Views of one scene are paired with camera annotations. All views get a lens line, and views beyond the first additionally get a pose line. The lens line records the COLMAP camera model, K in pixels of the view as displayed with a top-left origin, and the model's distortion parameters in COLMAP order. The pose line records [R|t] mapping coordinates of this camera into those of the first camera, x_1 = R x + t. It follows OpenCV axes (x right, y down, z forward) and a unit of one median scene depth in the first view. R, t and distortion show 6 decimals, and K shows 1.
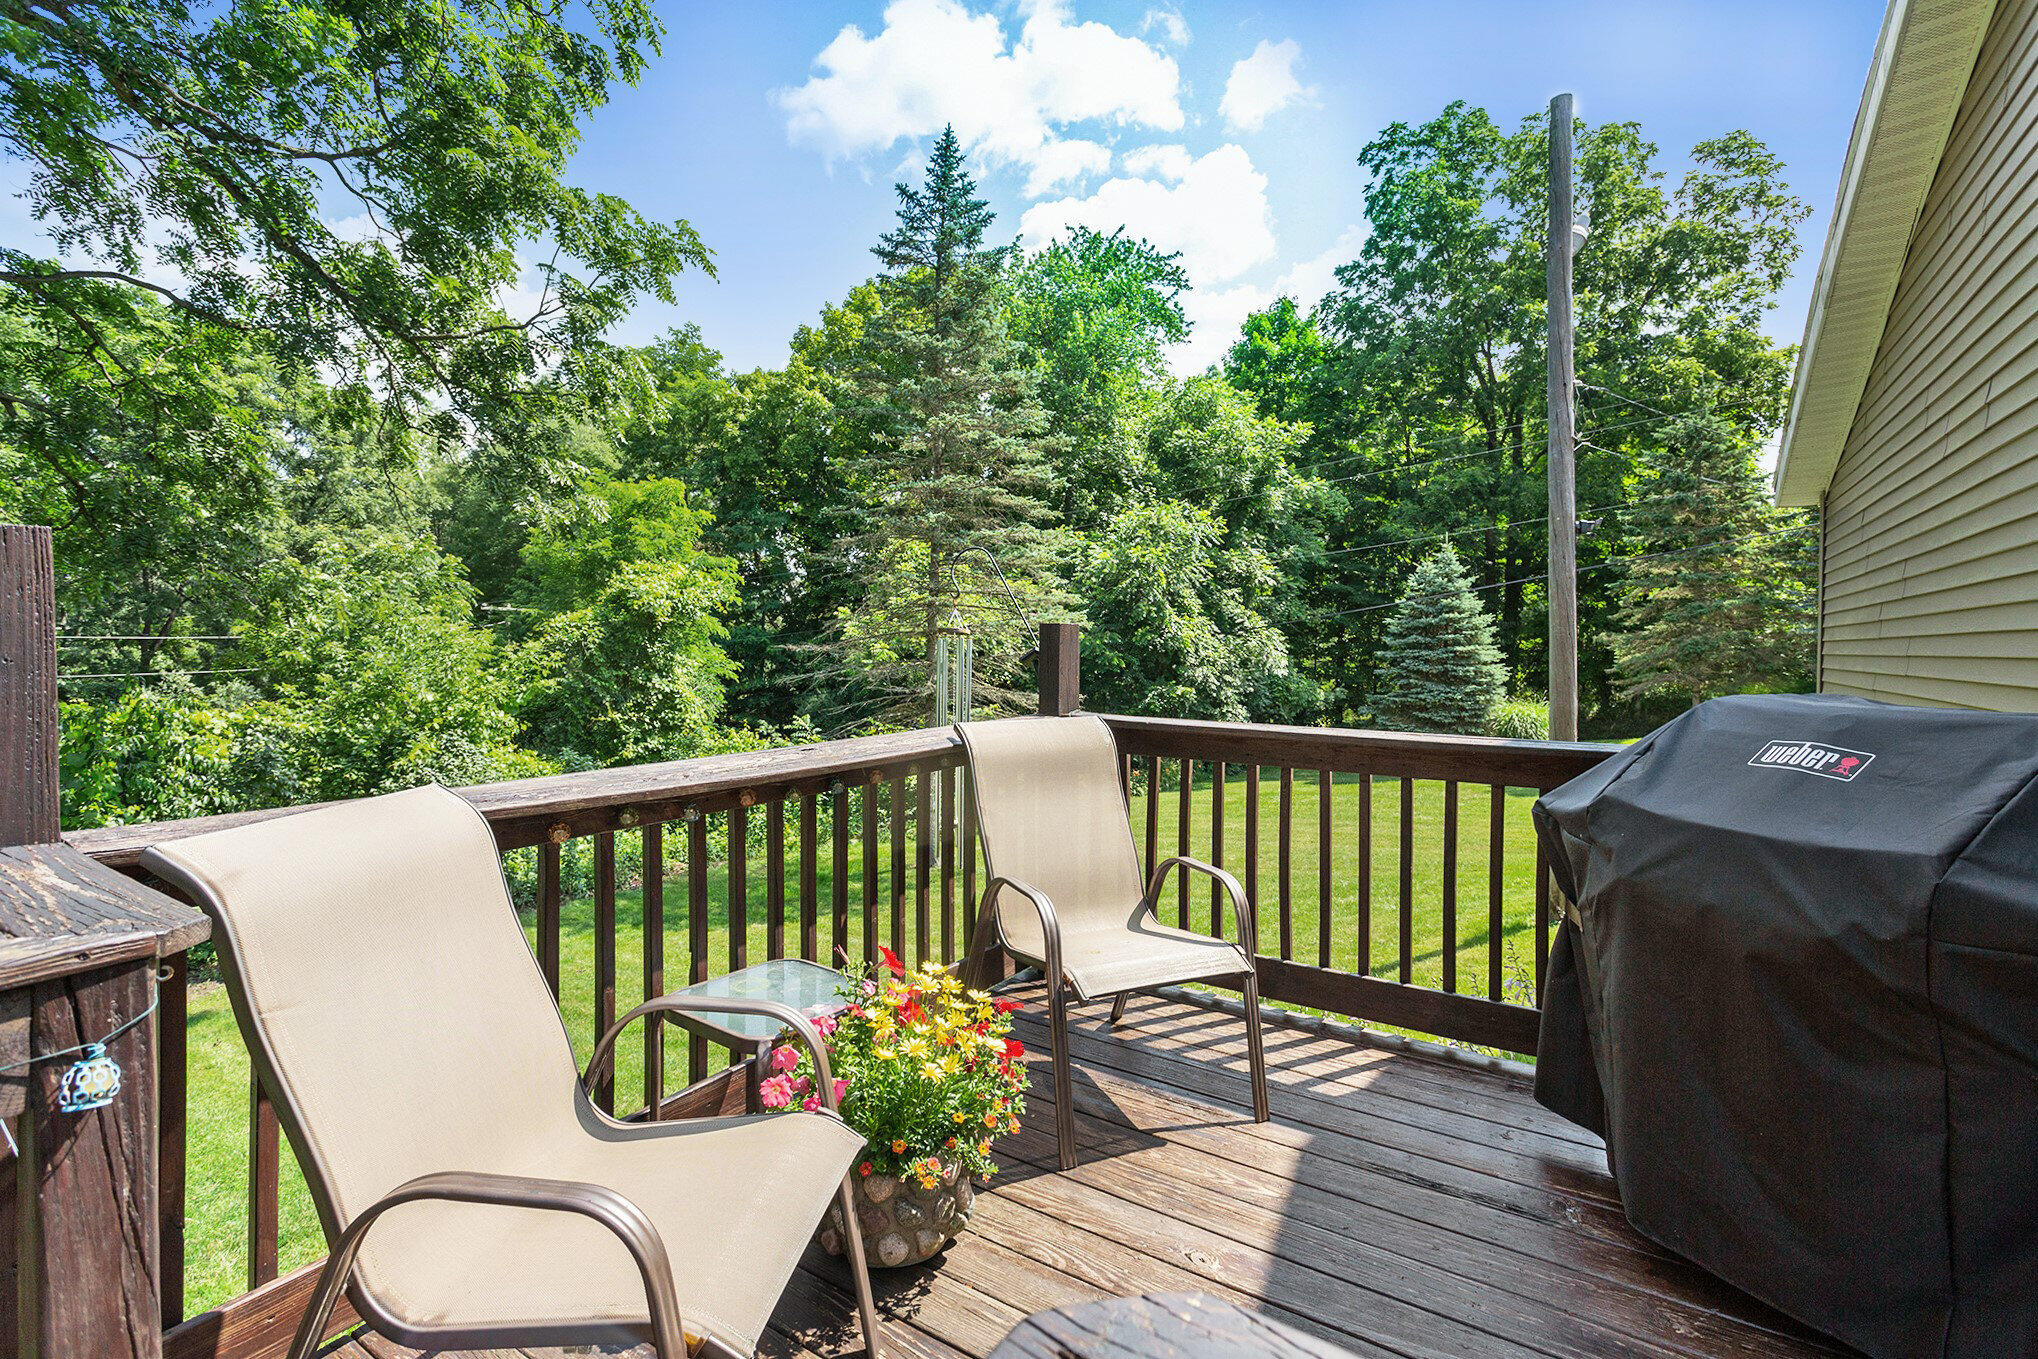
lens RADIAL K [[950.4, 0, 1015.4], [0, 950.4, 661.0], [0, 0, 1]] dist [0.003770, 0.000591]
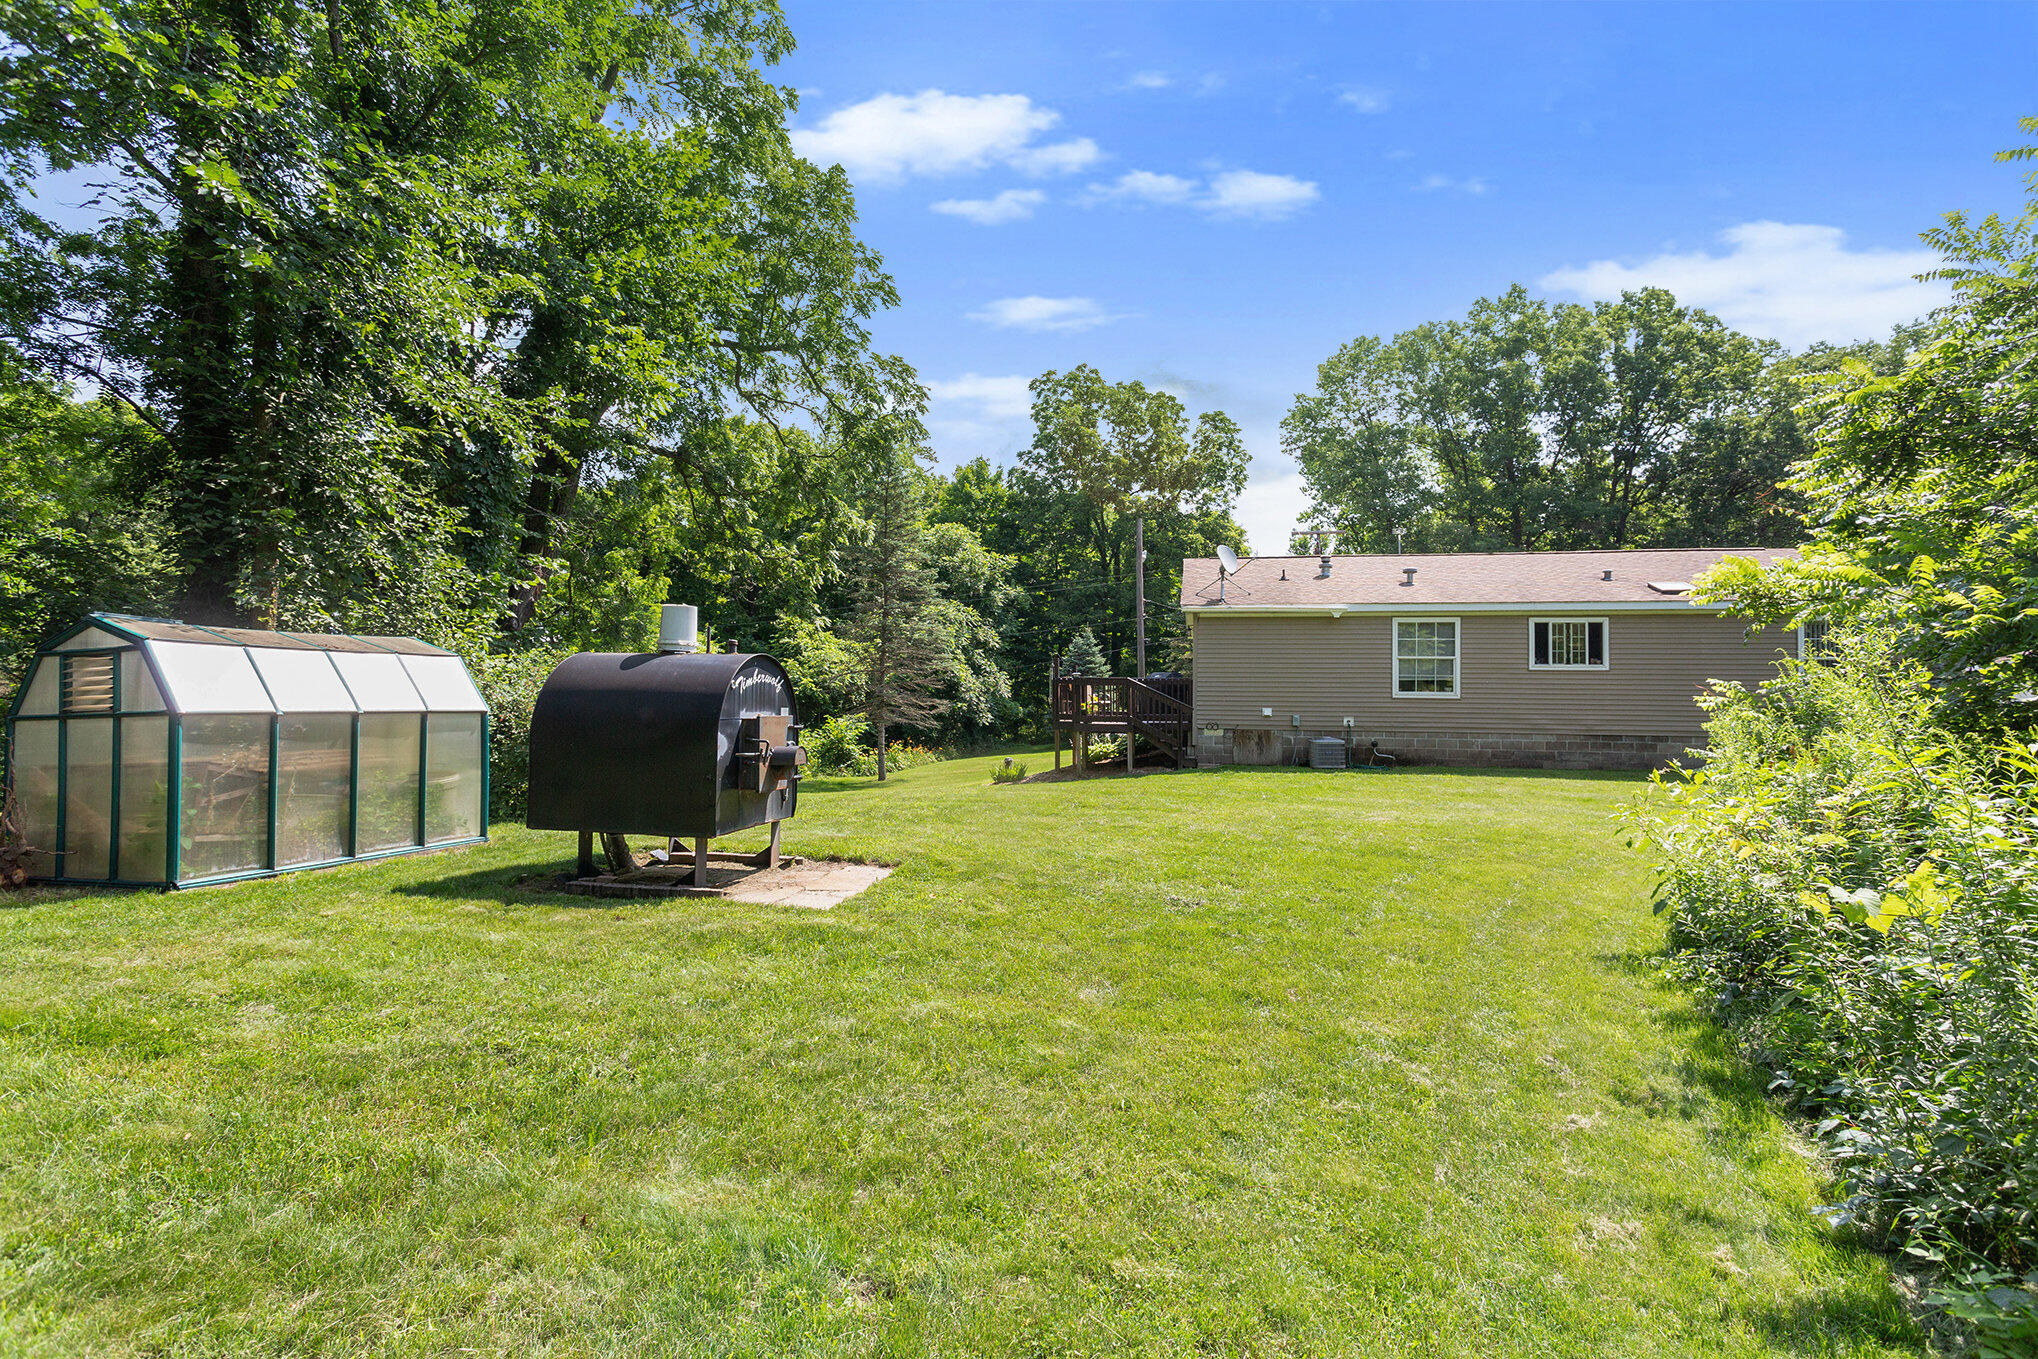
lens RADIAL K [[950.4, 0, 1019.6], [0, 950.4, 686.2], [0, 0, 1]] dist [0.003770, 0.000591]
pose [[0.924897, 0.001137, 0.380216, -0.318015], [0.009816, 0.999591, -0.026866, 0.034591], [-0.380091, 0.028580, 0.924508, -0.565068]]
